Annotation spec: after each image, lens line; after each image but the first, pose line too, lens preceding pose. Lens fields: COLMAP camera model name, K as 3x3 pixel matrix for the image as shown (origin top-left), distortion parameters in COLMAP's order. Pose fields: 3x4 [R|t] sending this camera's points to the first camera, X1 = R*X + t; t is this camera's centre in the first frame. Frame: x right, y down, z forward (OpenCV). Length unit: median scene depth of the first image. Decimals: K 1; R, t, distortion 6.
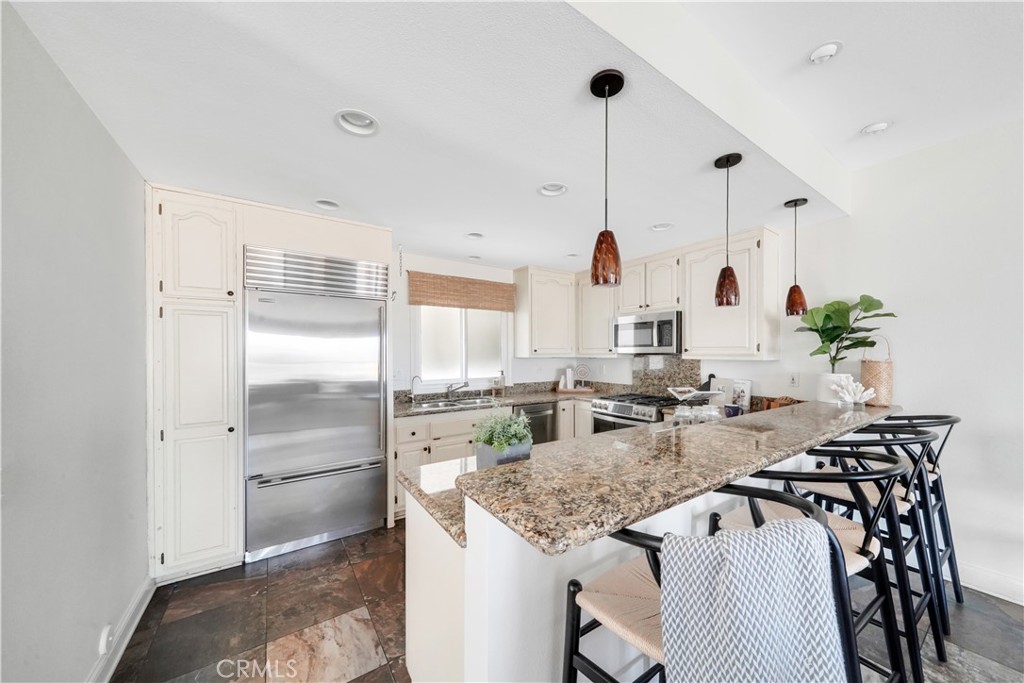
lens RADIAL K [[359.8, 0, 512.3], [0, 359.8, 350.6], [0, 0, 1]] dist [0.007148, 0.000022]
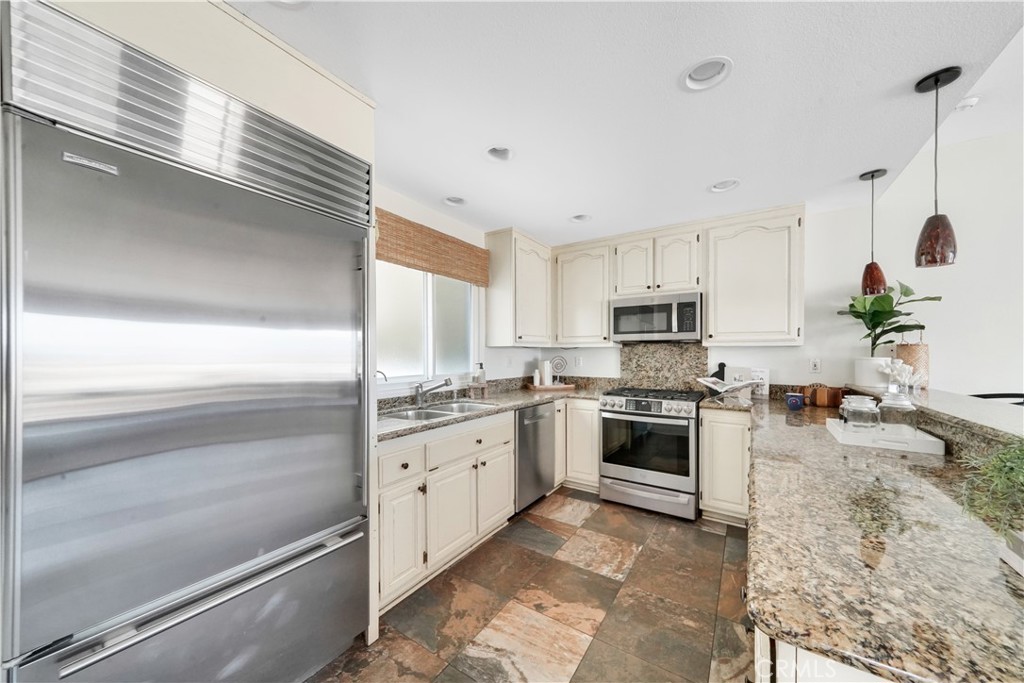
lens RADIAL K [[359.8, 0, 512.3], [0, 359.8, 350.6], [0, 0, 1]] dist [0.007148, 0.000022]
pose [[0.922219, 0.005814, 0.386624, -0.293782], [-0.005067, 0.999983, -0.002951, 0.036510], [-0.386635, 0.000762, 0.922233, 0.333599]]
